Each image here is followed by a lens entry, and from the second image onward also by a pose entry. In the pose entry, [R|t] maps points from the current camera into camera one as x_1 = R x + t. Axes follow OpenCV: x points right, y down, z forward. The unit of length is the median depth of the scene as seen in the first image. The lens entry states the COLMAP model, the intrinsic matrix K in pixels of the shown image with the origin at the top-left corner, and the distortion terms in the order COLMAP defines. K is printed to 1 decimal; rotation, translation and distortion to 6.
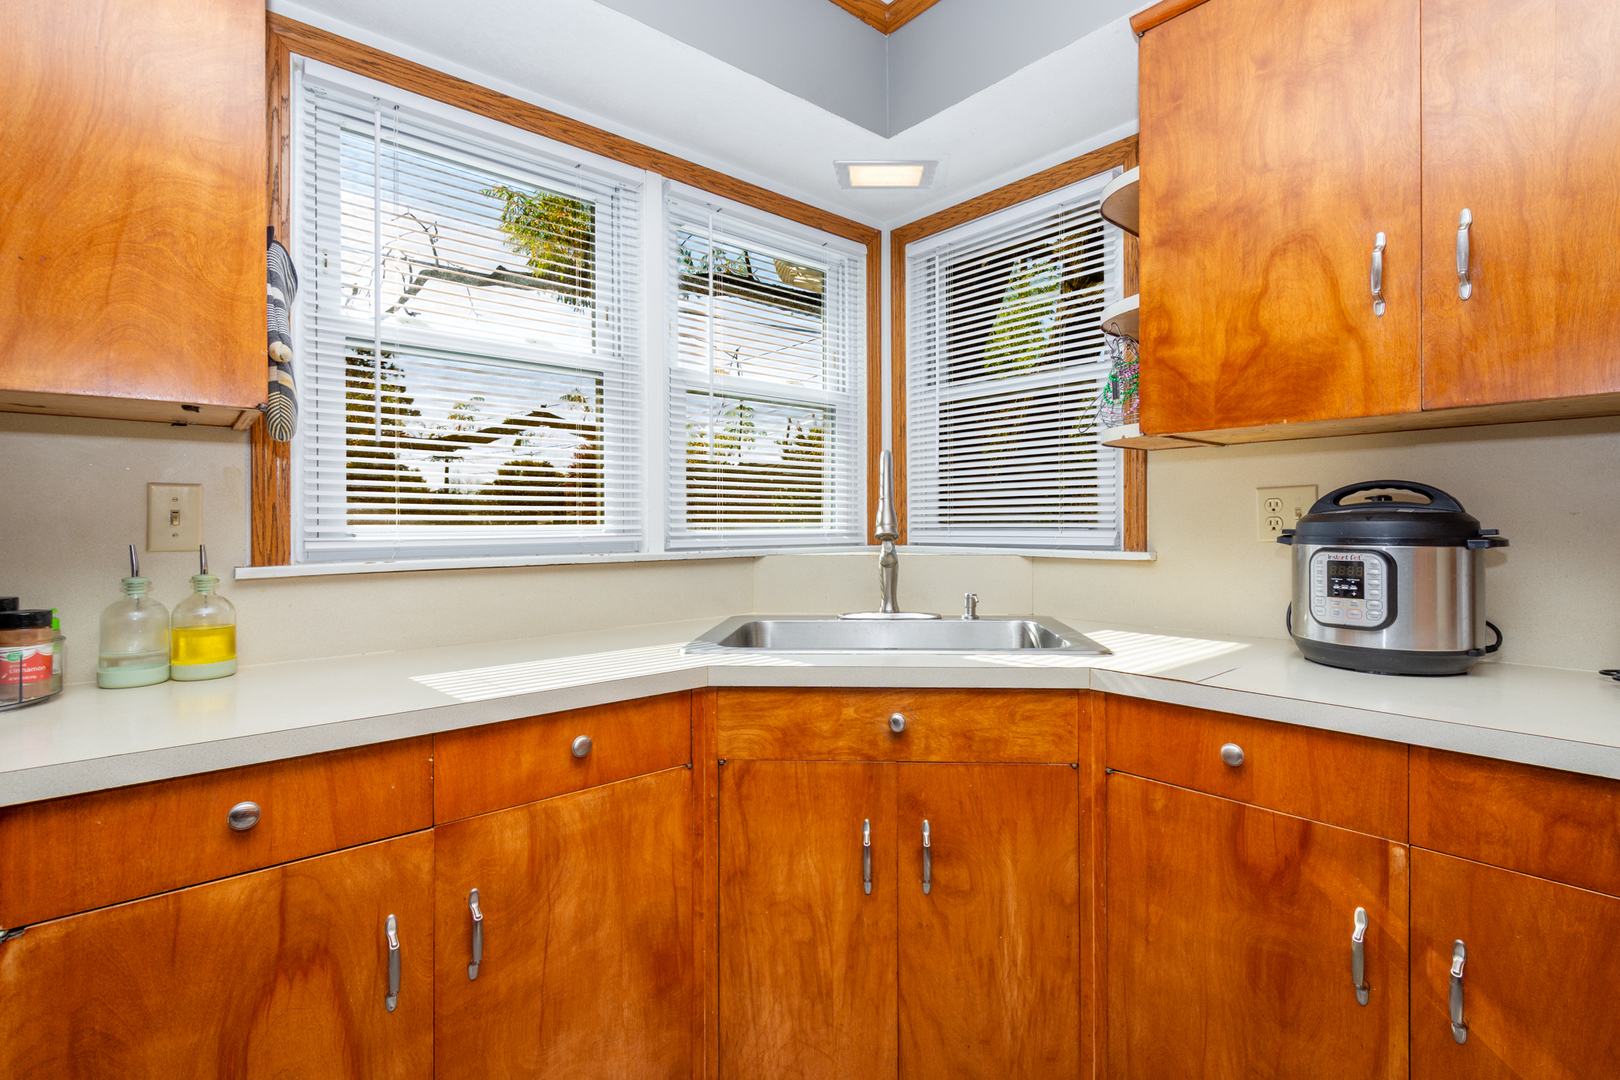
lens RADIAL K [[749.7, 0, 814.6], [0, 749.7, 528.8], [0, 0, 1]] dist [0.015130, -0.000293]
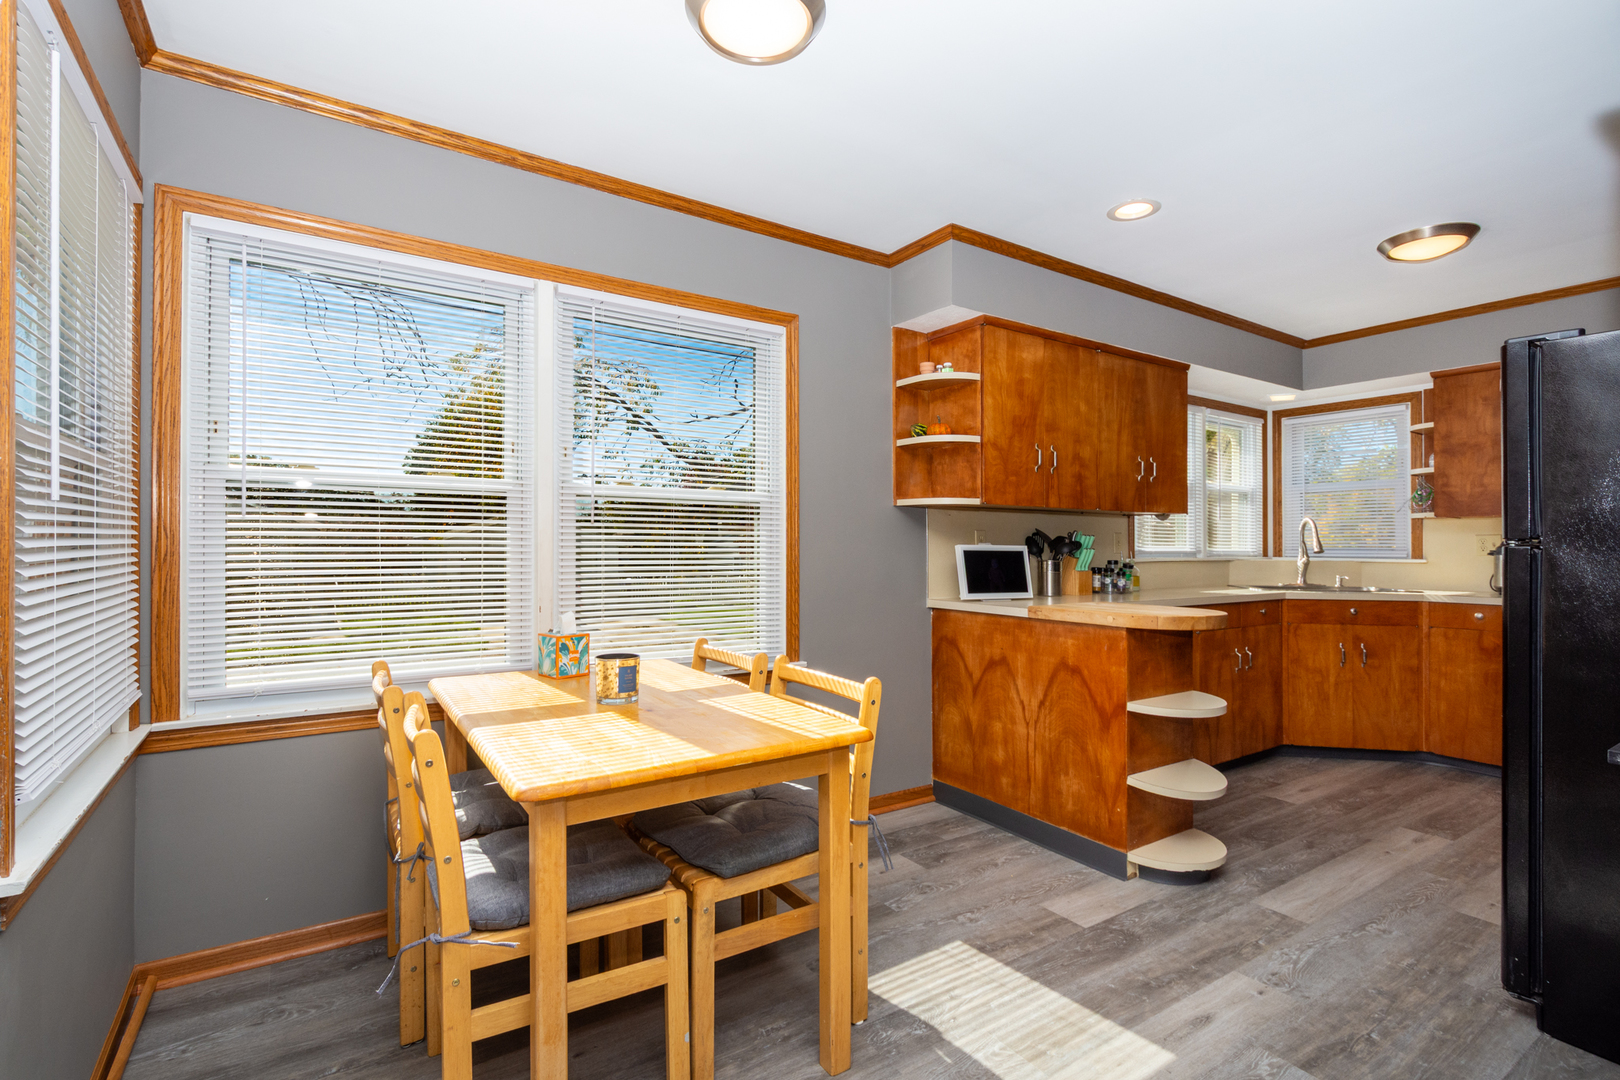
lens RADIAL K [[749.7, 0, 806.7], [0, 749.7, 542.0], [0, 0, 1]] dist [0.015130, -0.000293]
pose [[0.993932, 0.009997, -0.109540, -1.769924], [-0.011568, 0.999839, -0.013713, 0.041527], [0.109385, 0.014897, 0.993888, -2.316511]]
